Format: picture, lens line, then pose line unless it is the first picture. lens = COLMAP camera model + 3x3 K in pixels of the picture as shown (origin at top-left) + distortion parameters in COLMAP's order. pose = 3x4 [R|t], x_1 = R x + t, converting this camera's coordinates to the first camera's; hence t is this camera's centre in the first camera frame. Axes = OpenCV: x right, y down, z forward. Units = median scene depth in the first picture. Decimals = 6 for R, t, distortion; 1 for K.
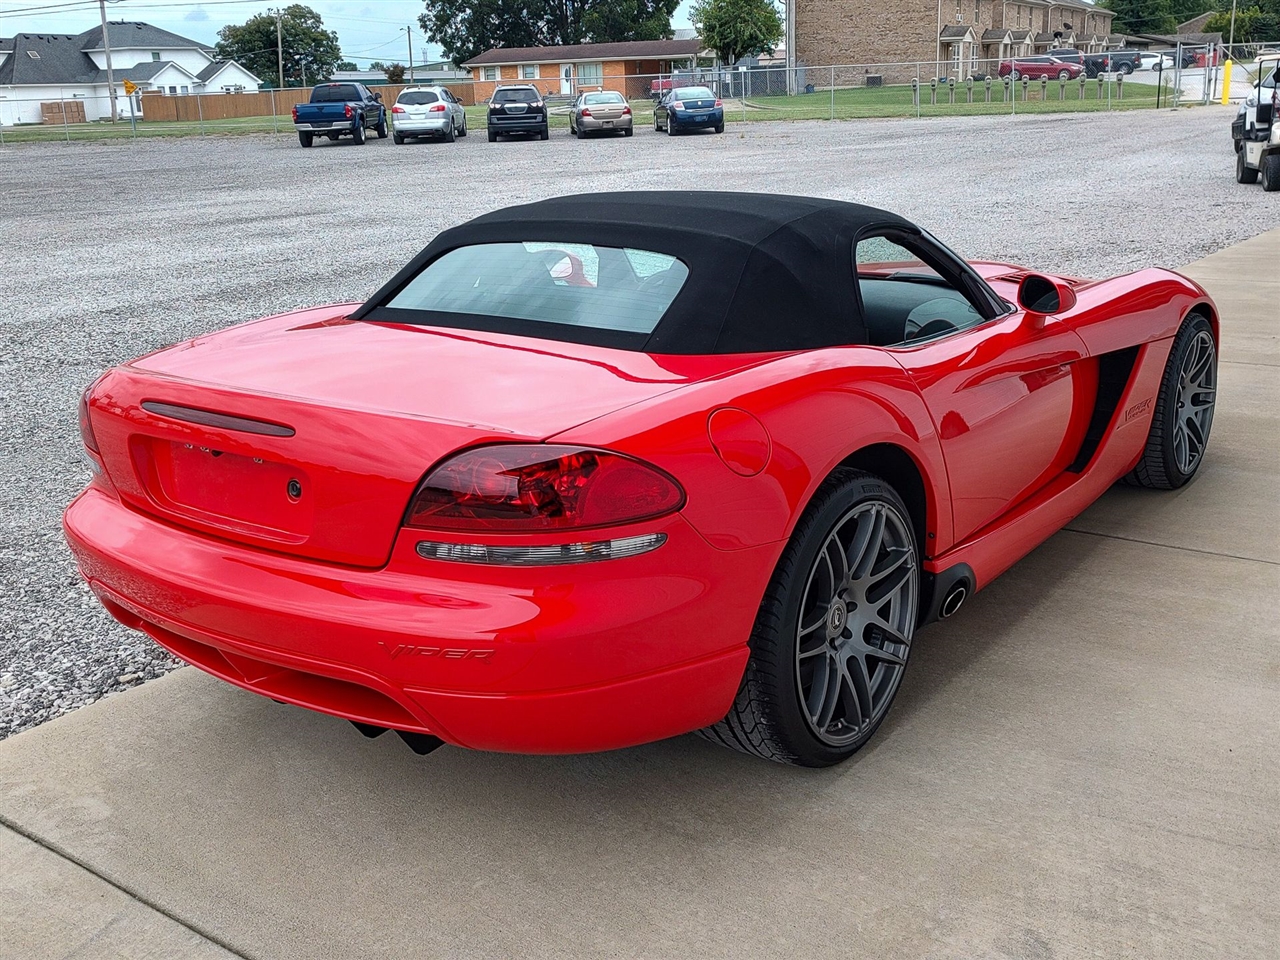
lens RADIAL K [[1324.8, 0, 637.8], [0, 1324.8, 488.3], [0, 0, 1]] dist [0.023836, -0.003755]
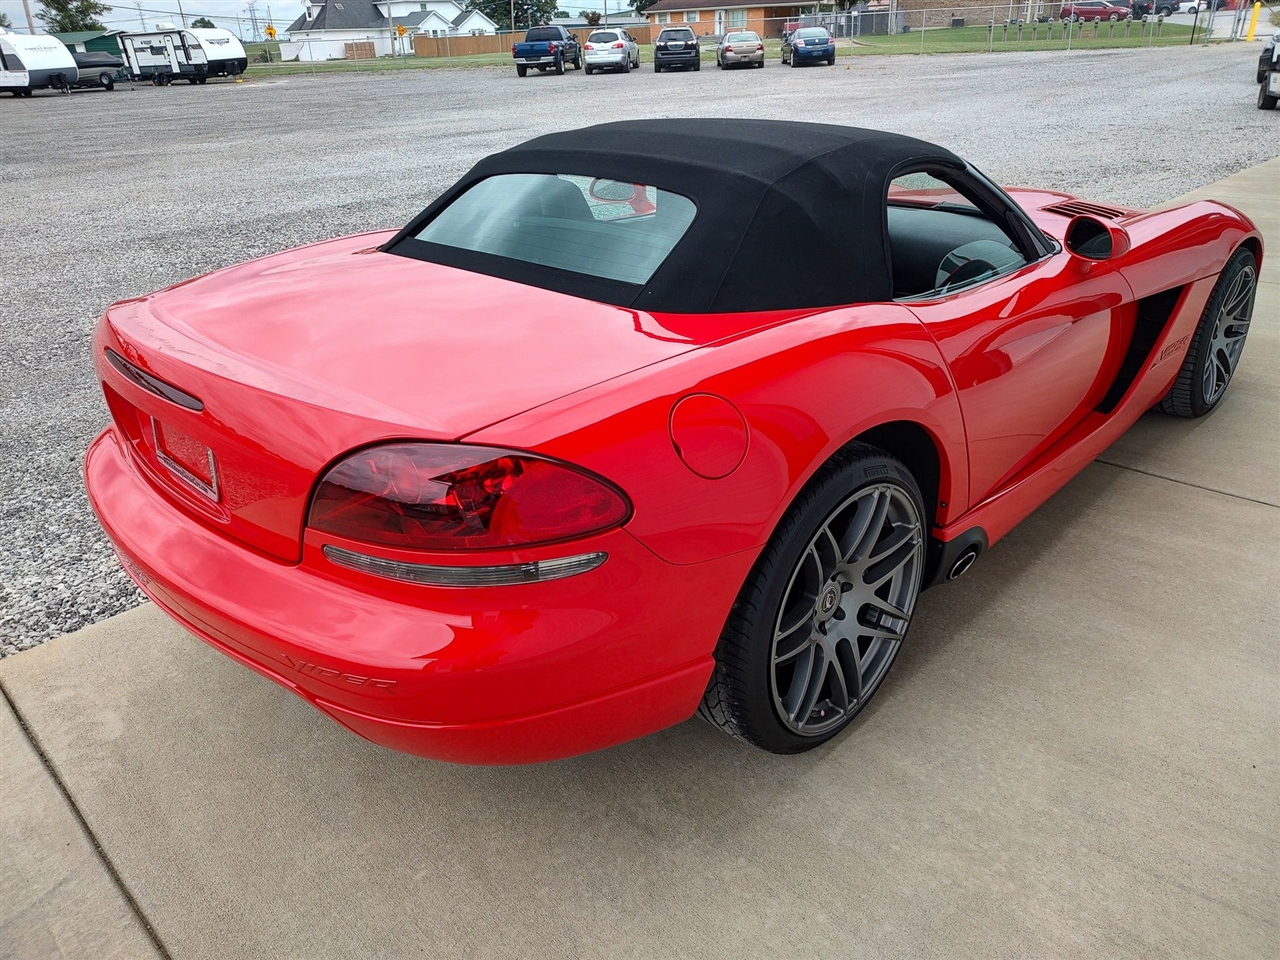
lens RADIAL K [[918.9, 0, 643.0], [0, 918.9, 486.9], [0, 0, 1]] dist [0.012682, -0.004565]
pose [[0.991699, 0.054566, -0.116427, 0.052343], [-0.034467, 0.985161, 0.168137, -0.050196], [0.123874, -0.162729, 0.978864, 0.205913]]
